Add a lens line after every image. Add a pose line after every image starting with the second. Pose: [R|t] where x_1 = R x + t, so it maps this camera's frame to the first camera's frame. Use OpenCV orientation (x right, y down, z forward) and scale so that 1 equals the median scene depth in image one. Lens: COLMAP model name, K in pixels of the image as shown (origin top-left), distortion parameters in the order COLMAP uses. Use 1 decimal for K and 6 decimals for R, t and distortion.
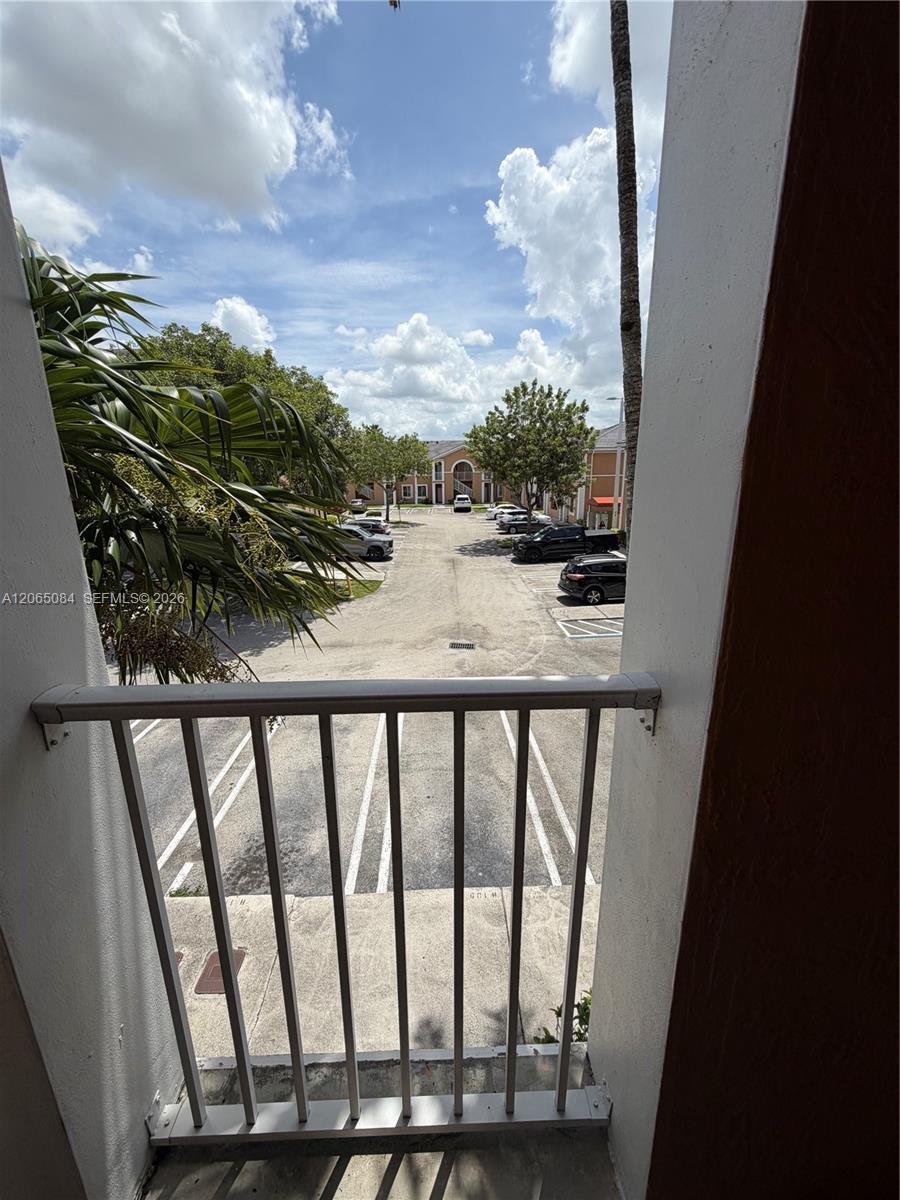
lens RADIAL K [[474.9, 0, 447.3], [0, 474.9, 594.2], [0, 0, 1]] dist [0.000167, 0.000244]
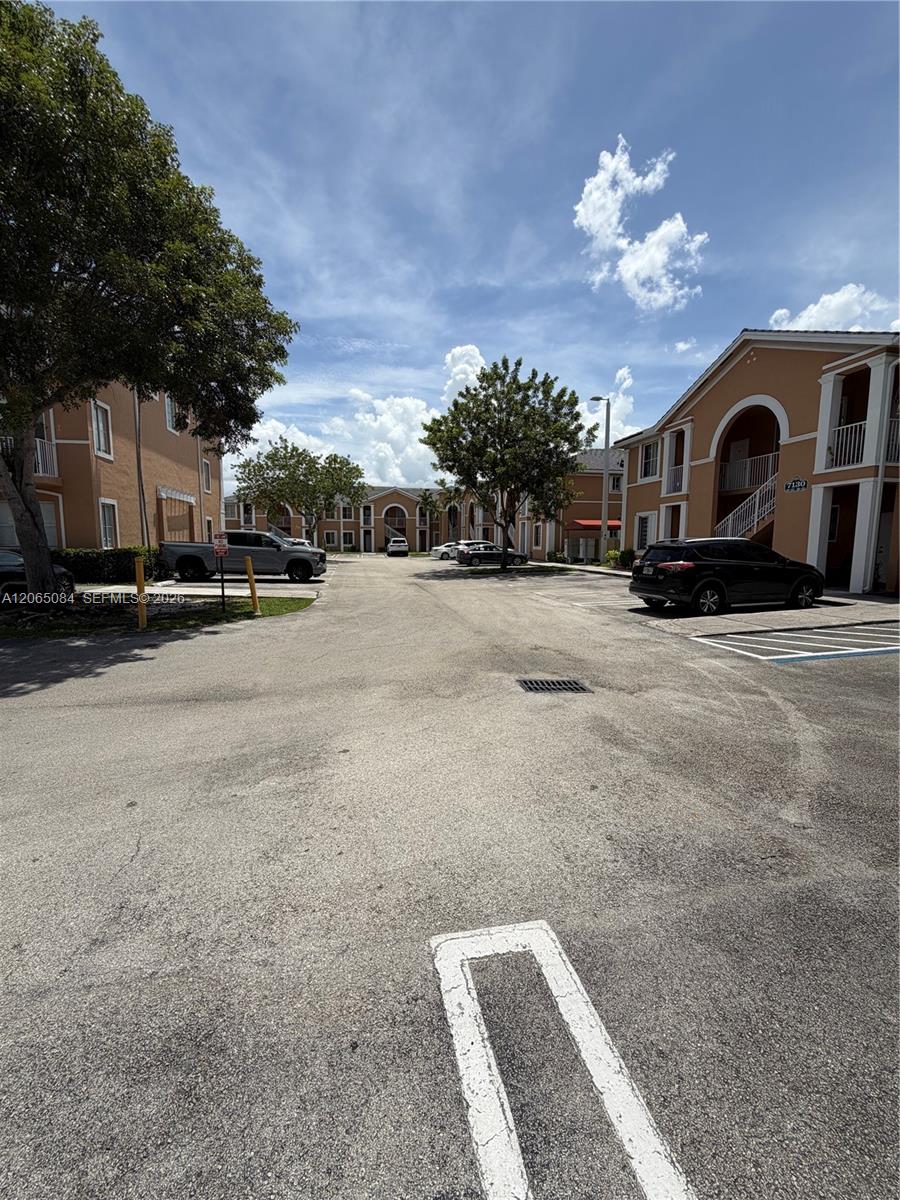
lens RADIAL K [[479.4, 0, 467.9], [0, 479.4, 600.5], [0, 0, 1]] dist [-0.000579, 0.000014]
pose [[0.978197, 0.004715, 0.207624, -0.096749], [0.021490, 0.992077, -0.123777, 0.069769], [-0.206562, 0.125540, 0.970346, 0.499051]]
